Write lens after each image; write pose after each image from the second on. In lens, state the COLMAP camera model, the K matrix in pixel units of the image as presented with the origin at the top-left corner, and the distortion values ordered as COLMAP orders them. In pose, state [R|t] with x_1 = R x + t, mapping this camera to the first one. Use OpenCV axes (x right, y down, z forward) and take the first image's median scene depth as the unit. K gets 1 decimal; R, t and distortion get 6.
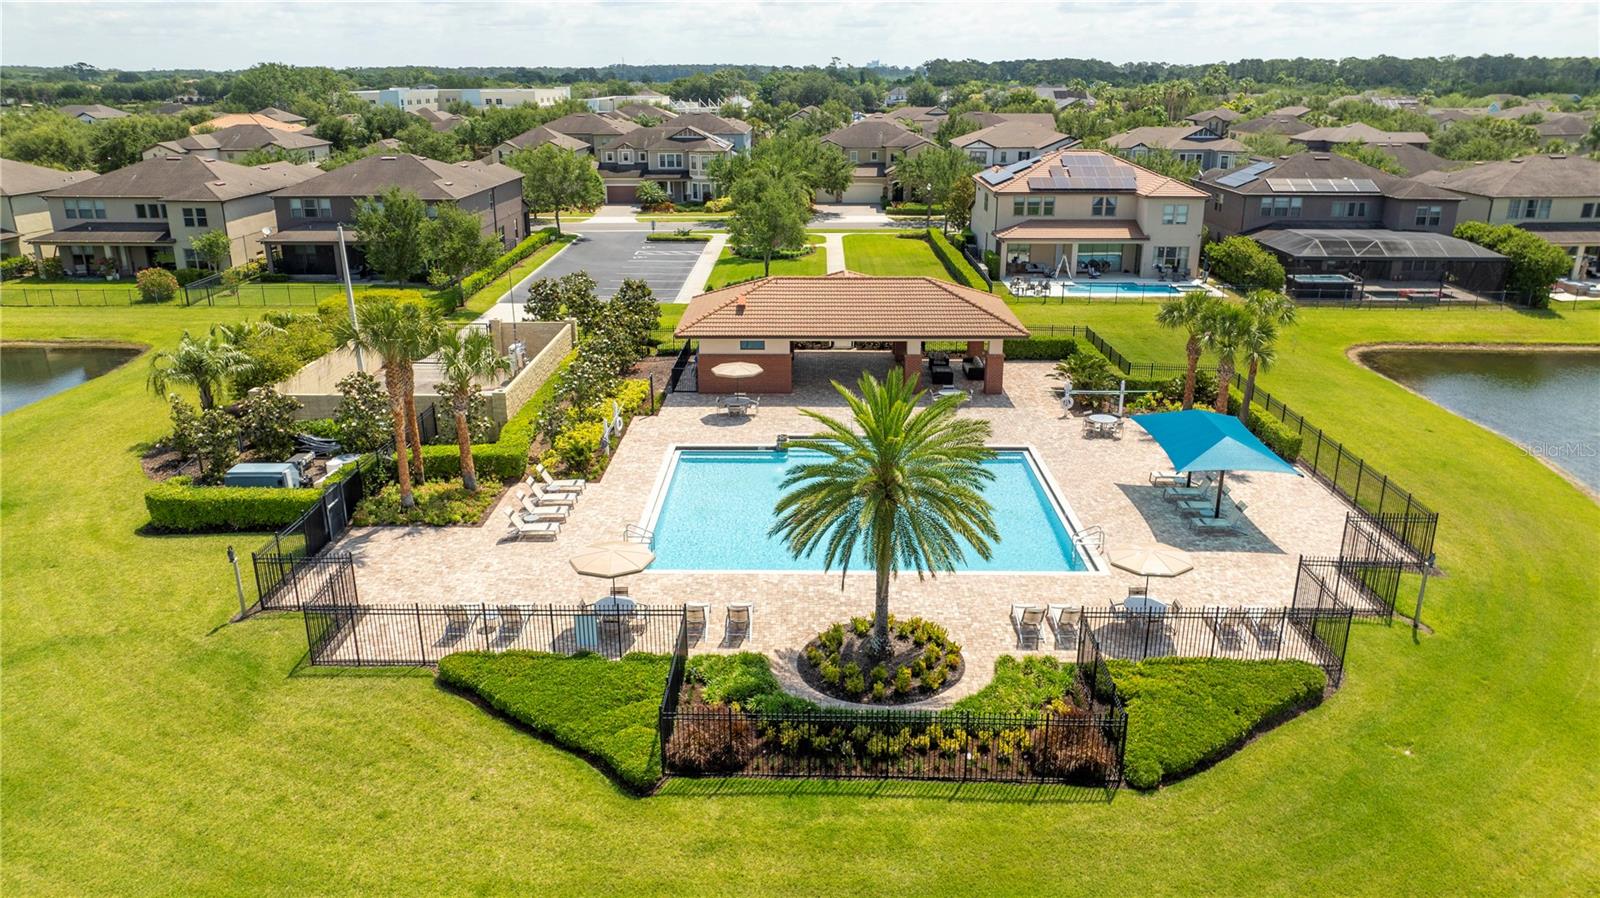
lens RADIAL K [[1124.3, 0, 800.0], [0, 1124.3, 449.0], [0, 0, 1]] dist [-0.061382, 0.070300]
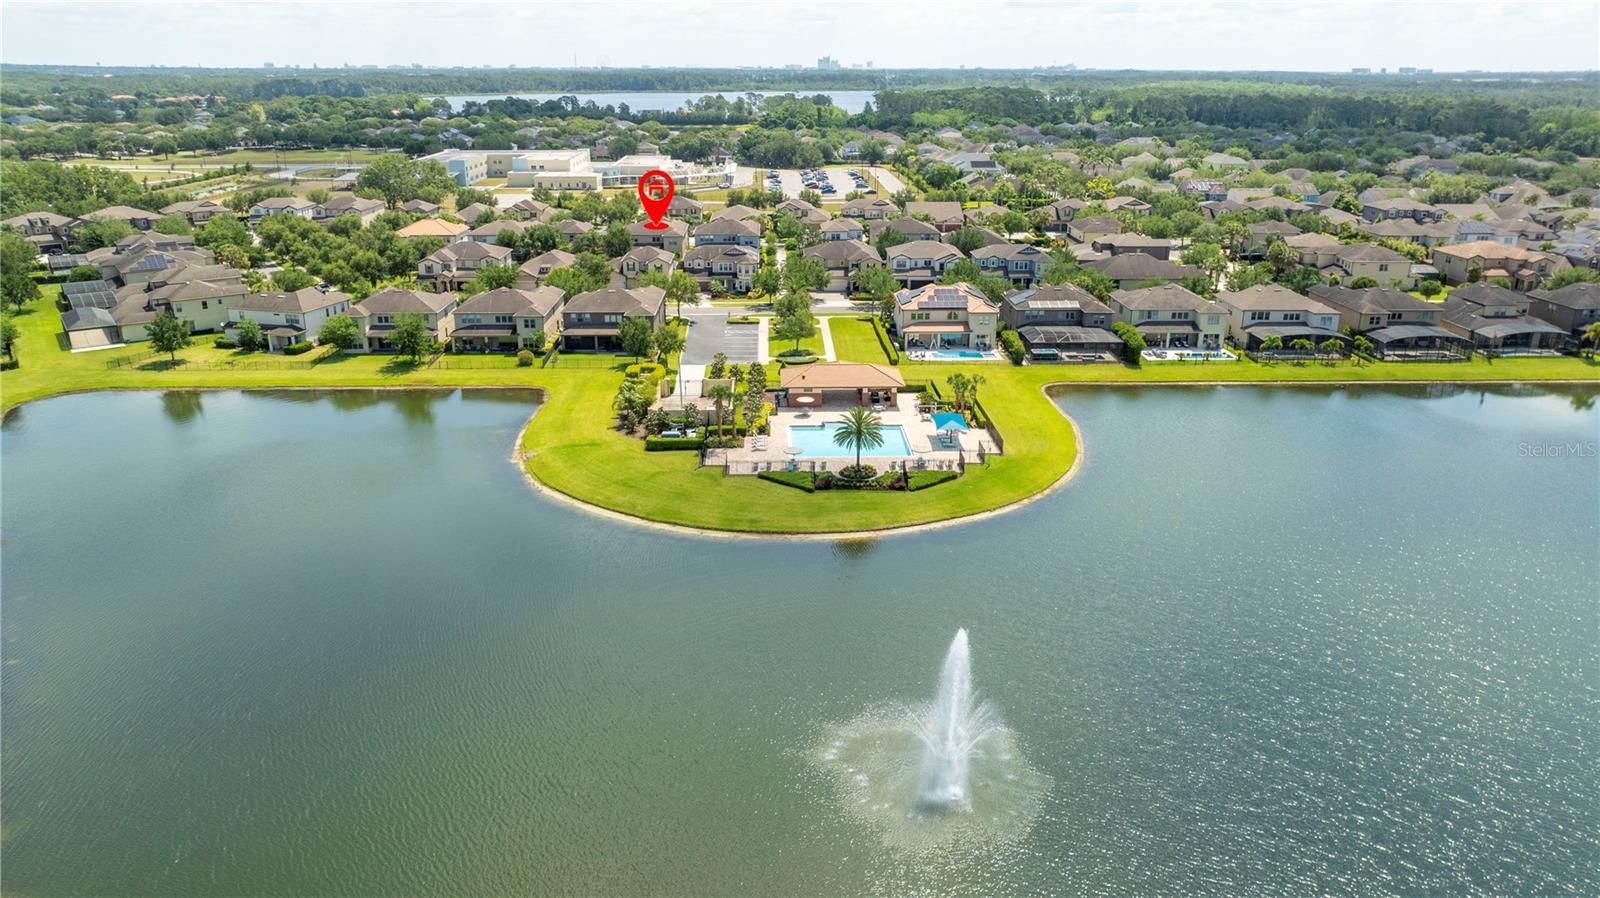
lens RADIAL K [[1124.3, 0, 800.0], [0, 1124.3, 449.0], [0, 0, 1]] dist [-0.061382, 0.070300]
pose [[0.999119, -0.010950, 0.040514, -0.116053], [0.010709, 0.999924, 0.006161, 0.024828], [-0.040578, -0.005721, 0.999160, -1.182932]]
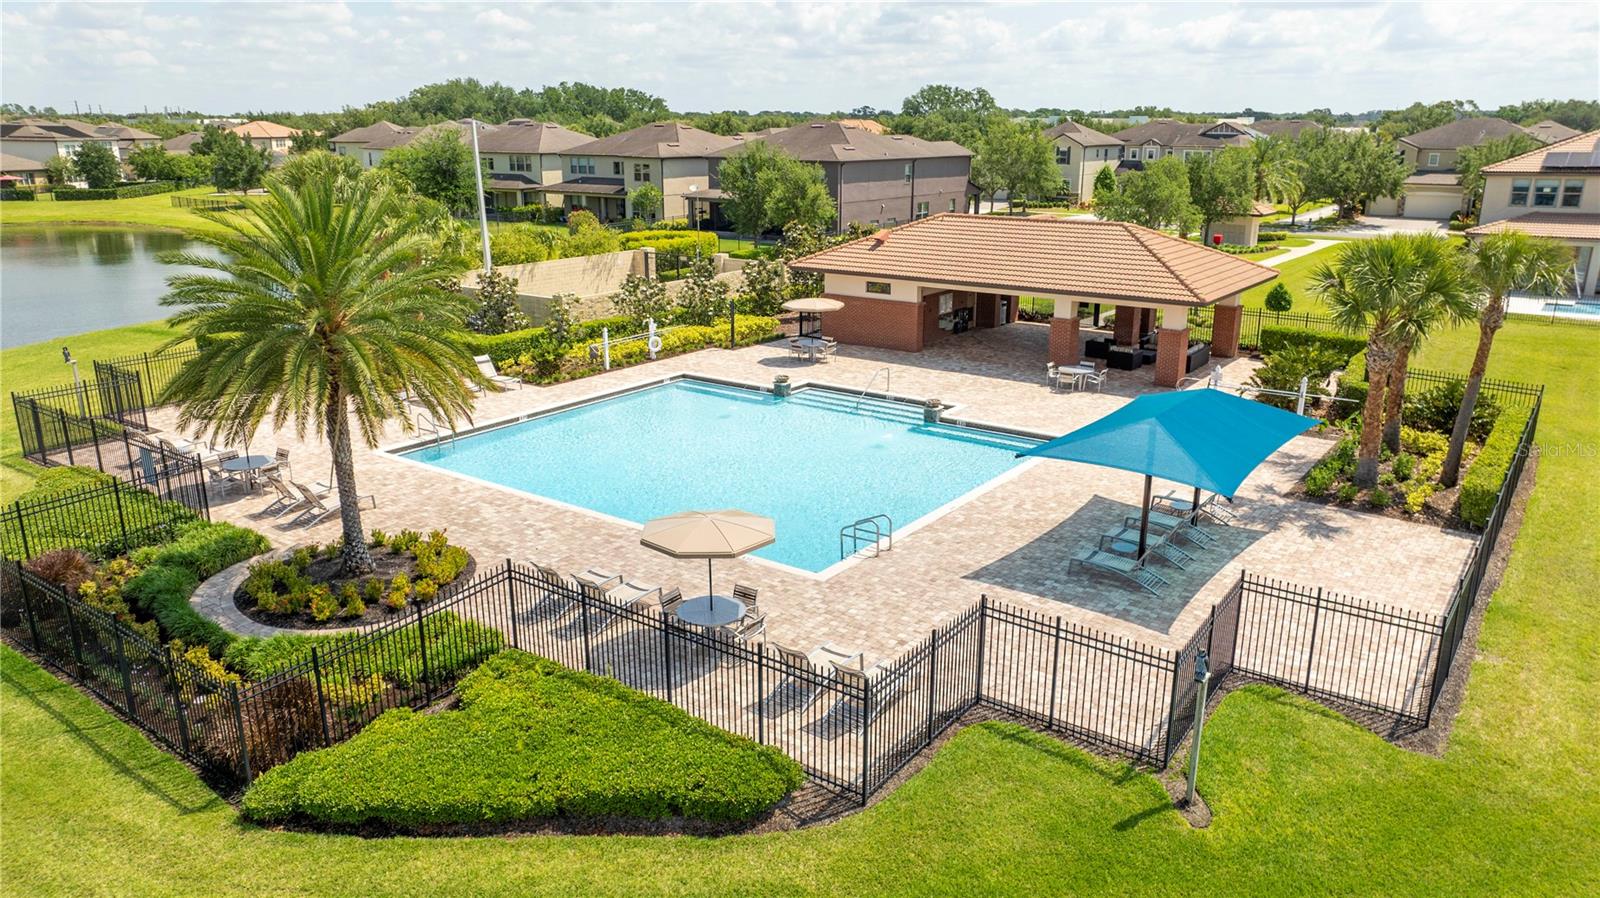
lens RADIAL K [[1124.3, 0, 800.0], [0, 1124.3, 449.0], [0, 0, 1]] dist [-0.061382, 0.070300]
pose [[0.812510, 0.161949, -0.560000, 0.251503], [-0.183186, 0.982905, 0.018465, 0.012344], [0.553417, 0.087581, 0.828287, 0.191068]]
